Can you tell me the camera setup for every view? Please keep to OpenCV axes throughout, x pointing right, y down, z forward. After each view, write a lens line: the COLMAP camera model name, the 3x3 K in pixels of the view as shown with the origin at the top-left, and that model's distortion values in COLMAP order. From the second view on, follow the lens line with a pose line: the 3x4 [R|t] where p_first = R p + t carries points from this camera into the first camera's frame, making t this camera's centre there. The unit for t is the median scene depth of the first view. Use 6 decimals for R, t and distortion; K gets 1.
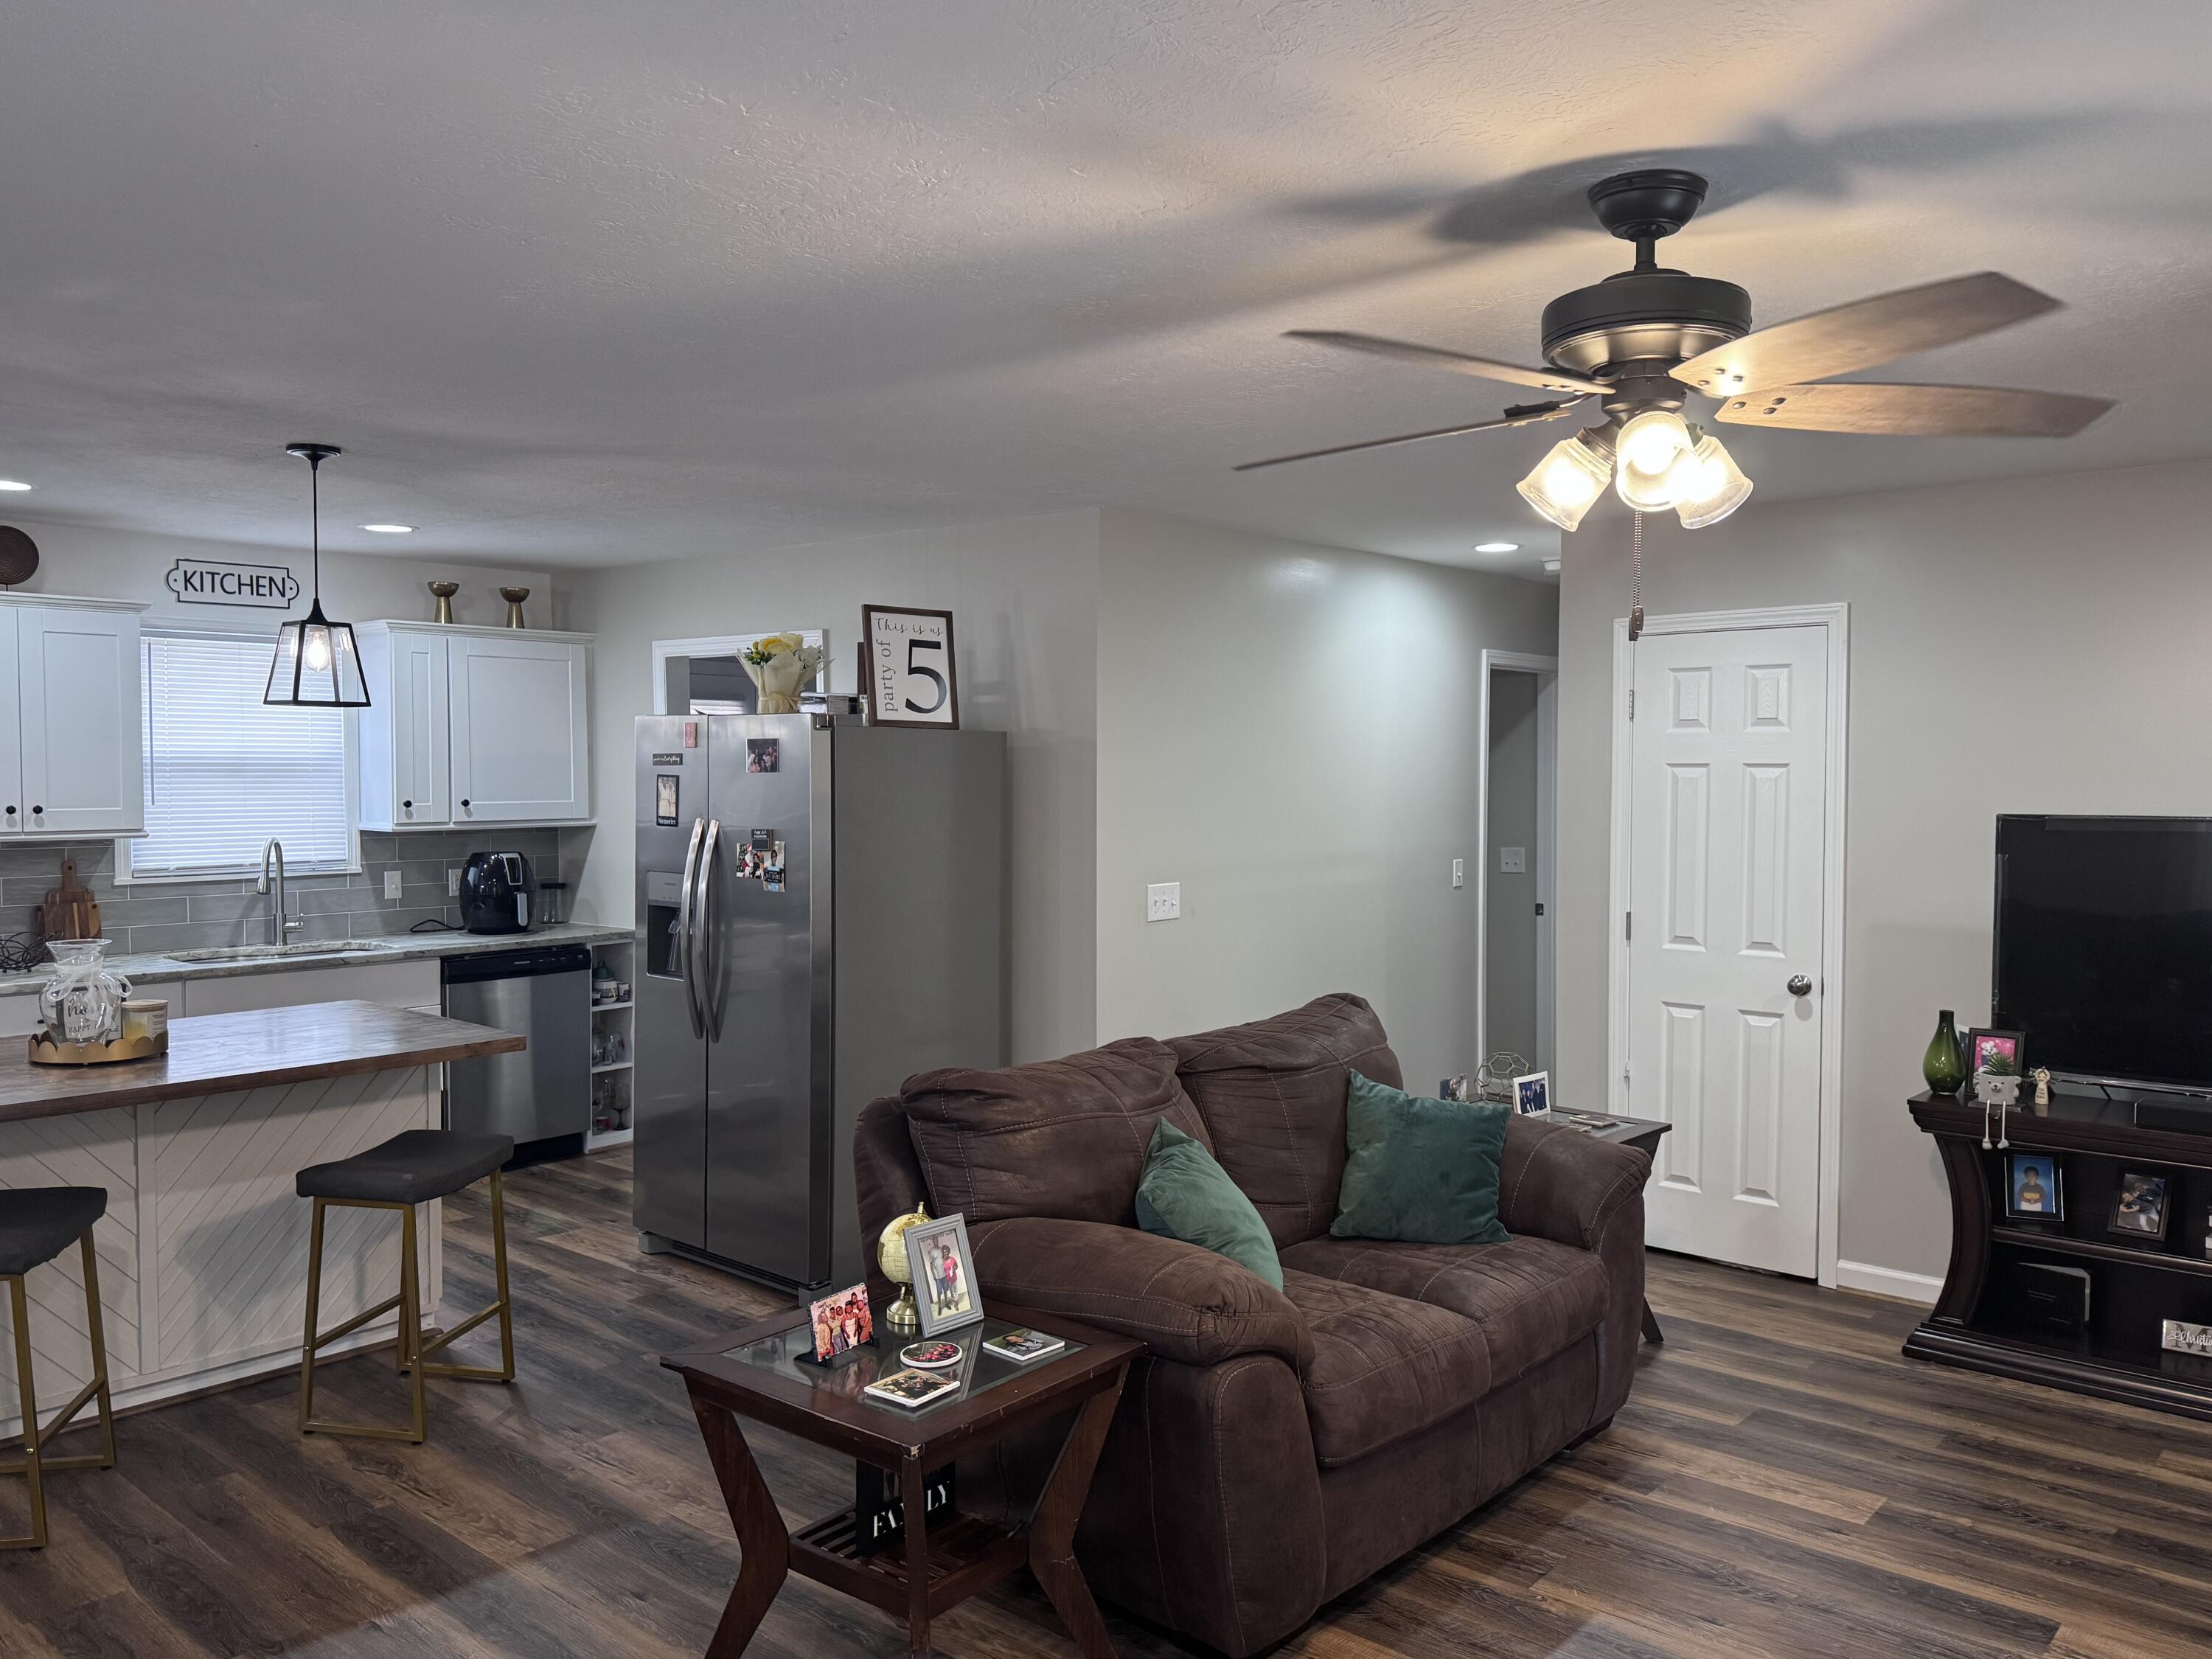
lens RADIAL K [[1634.7, 0, 1108.6], [0, 1634.7, 838.2], [0, 0, 1]] dist [0.158469, -0.299217]
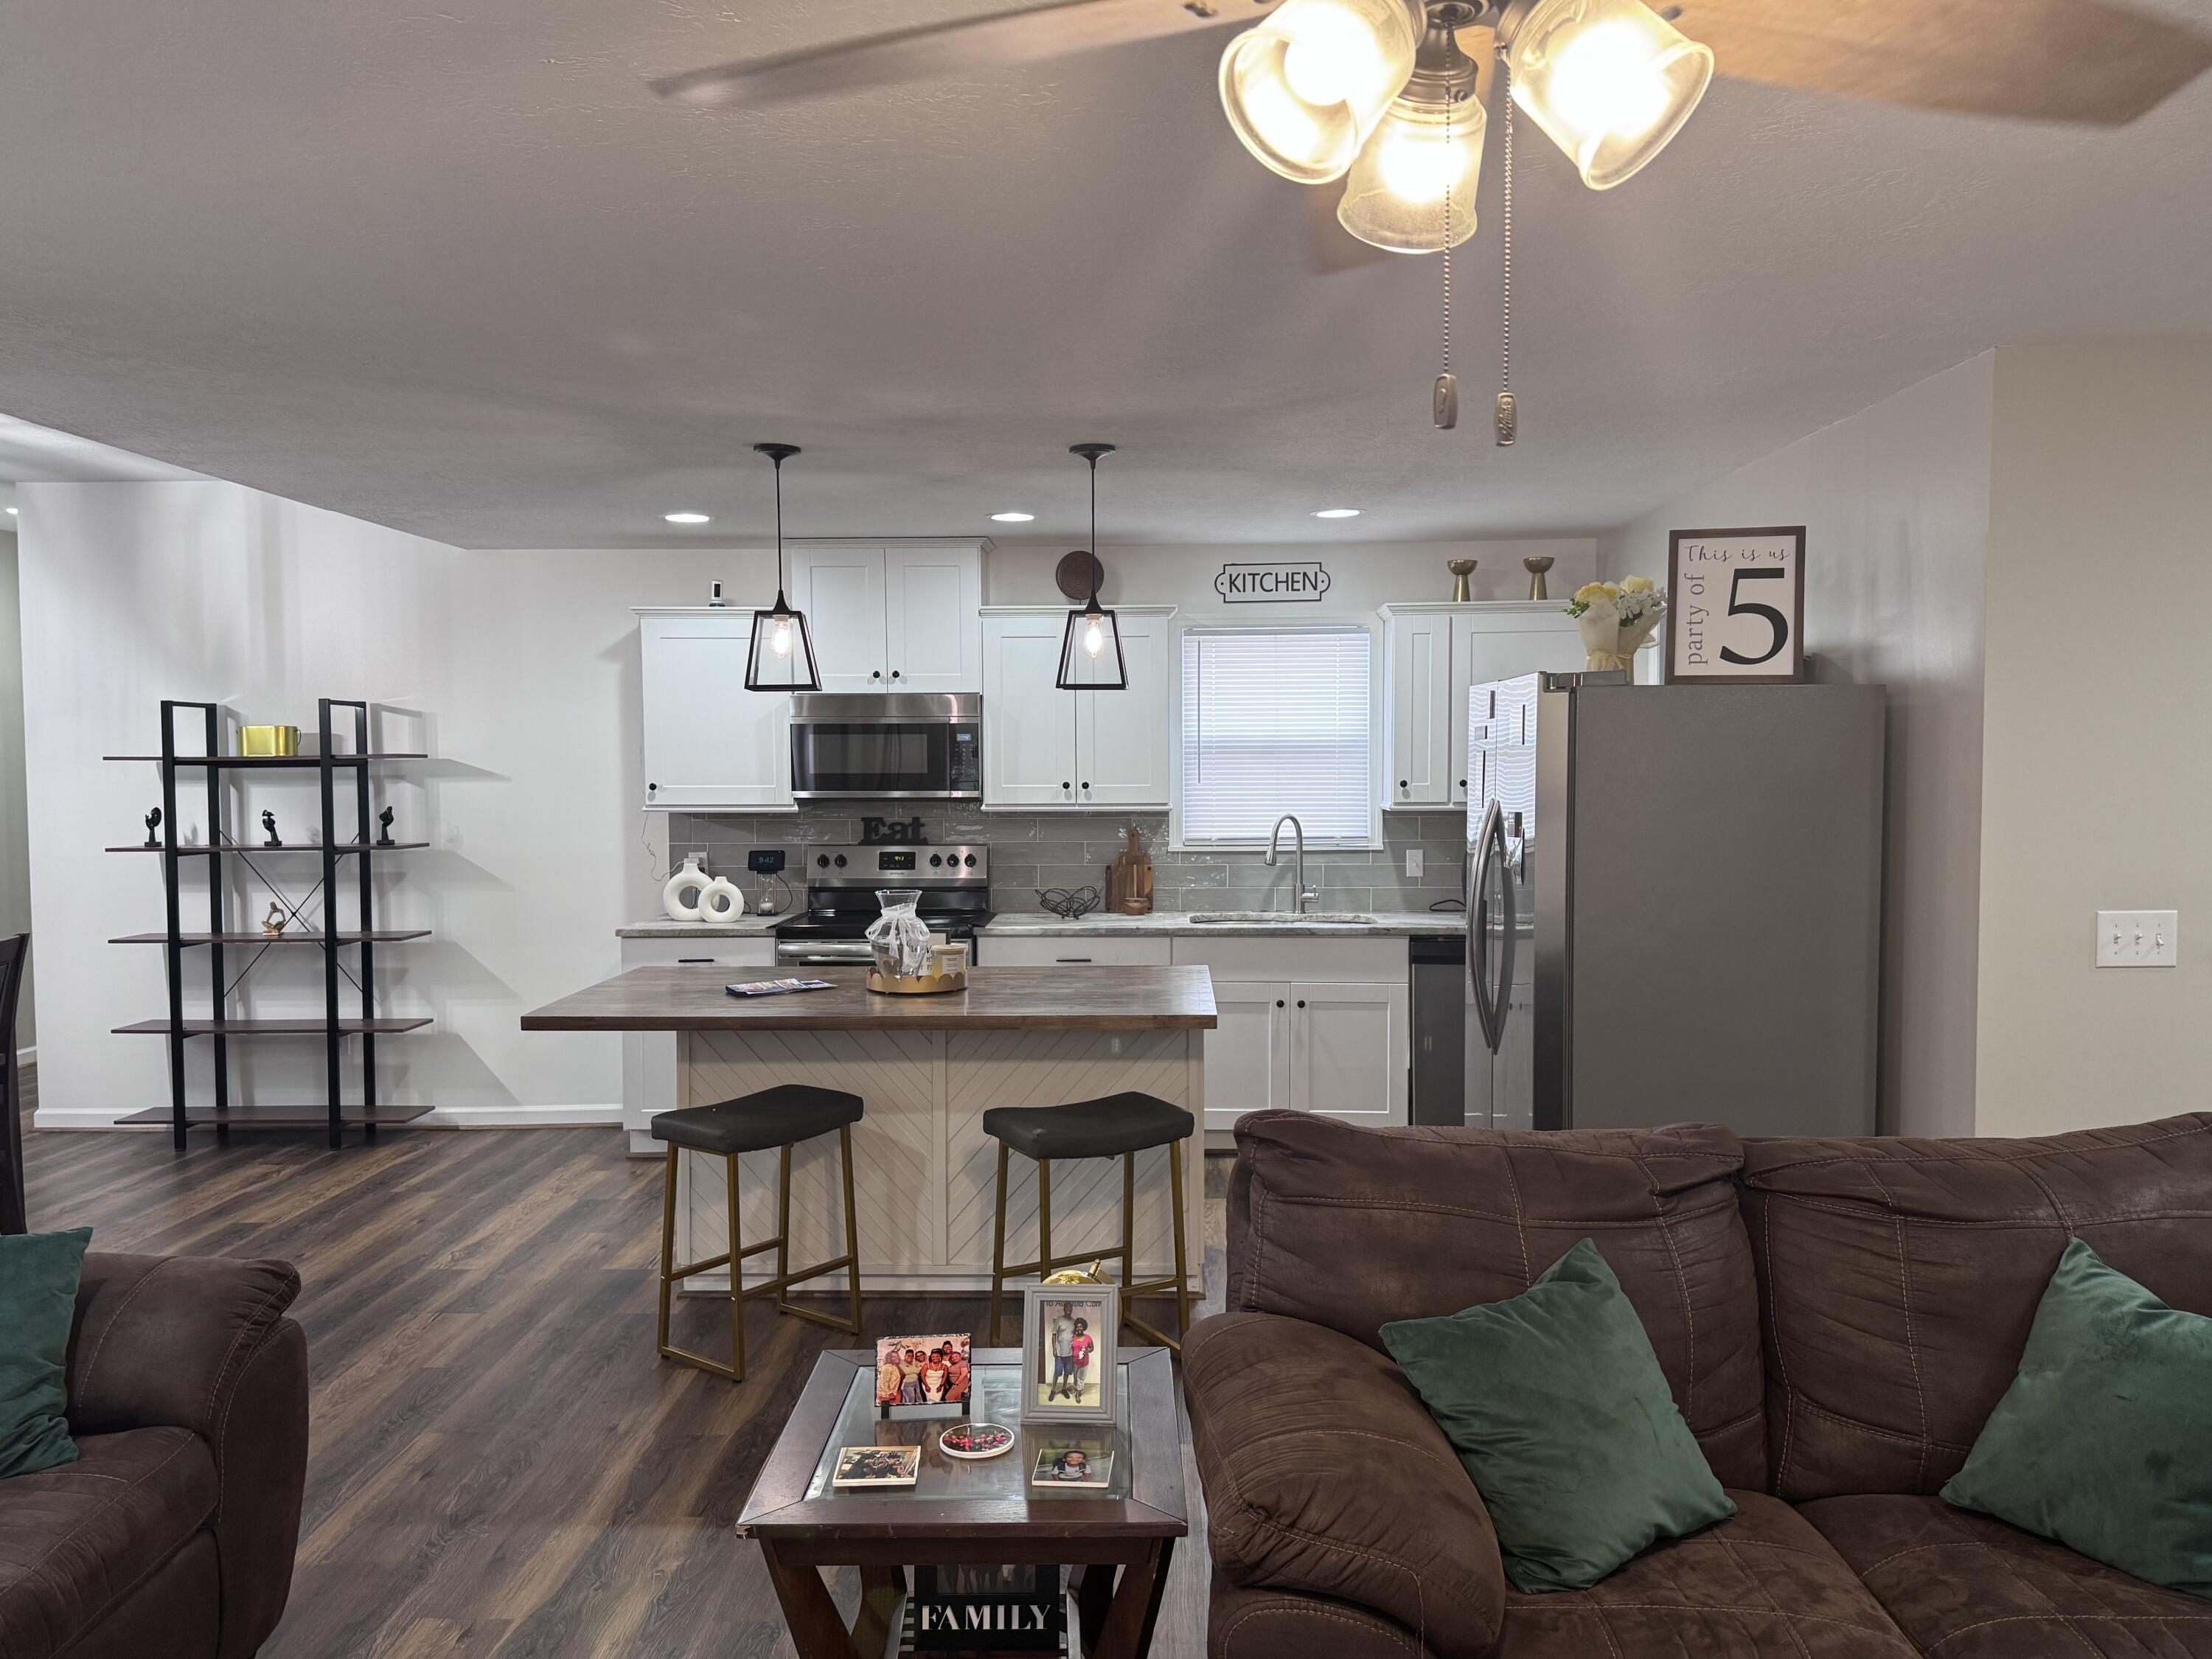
lens RADIAL K [[1634.7, 0, 1108.6], [0, 1634.7, 838.2], [0, 0, 1]] dist [0.158469, -0.299217]
pose [[0.626982, 0.032139, -0.778370, 0.302346], [-0.026201, 0.999453, 0.020162, -0.003398], [0.778593, 0.007753, 0.627481, 0.282356]]
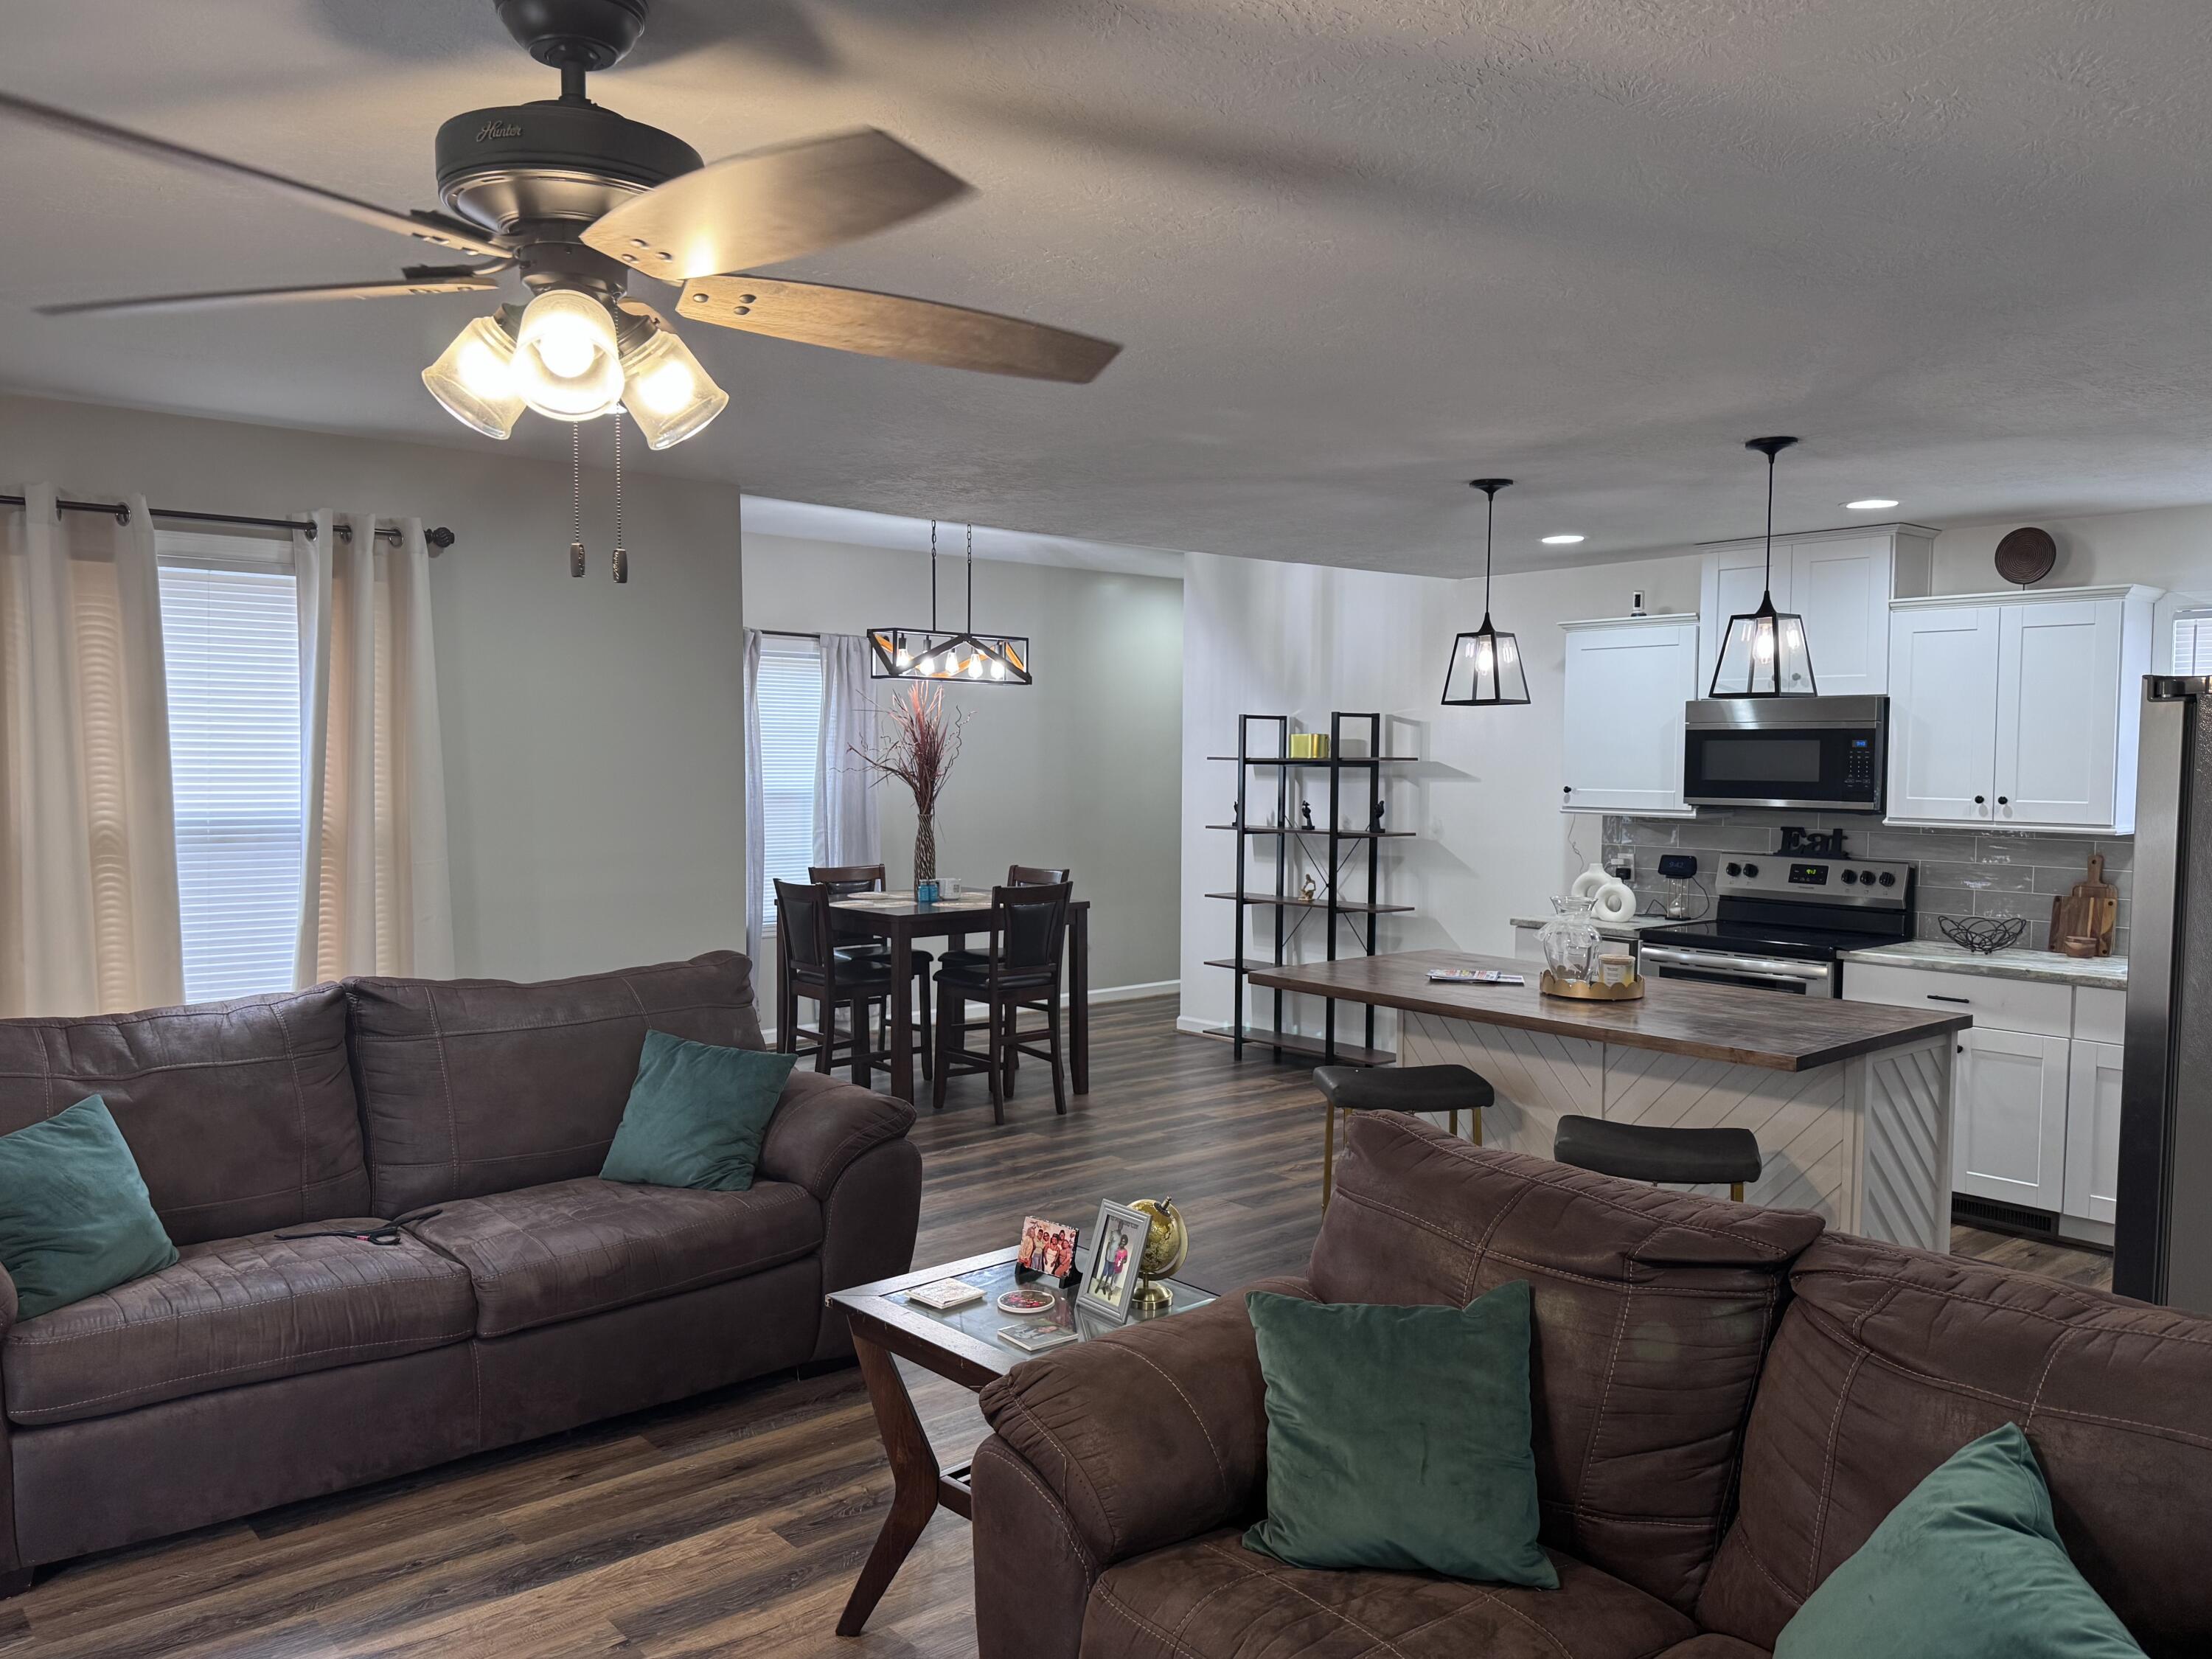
lens RADIAL K [[1634.7, 0, 1108.6], [0, 1634.7, 838.2], [0, 0, 1]] dist [0.158469, -0.299217]
pose [[-0.154220, 0.048399, -0.986850, 0.491143], [-0.048869, 0.997203, 0.056544, -0.026352], [0.986827, 0.056947, -0.151423, 0.637560]]
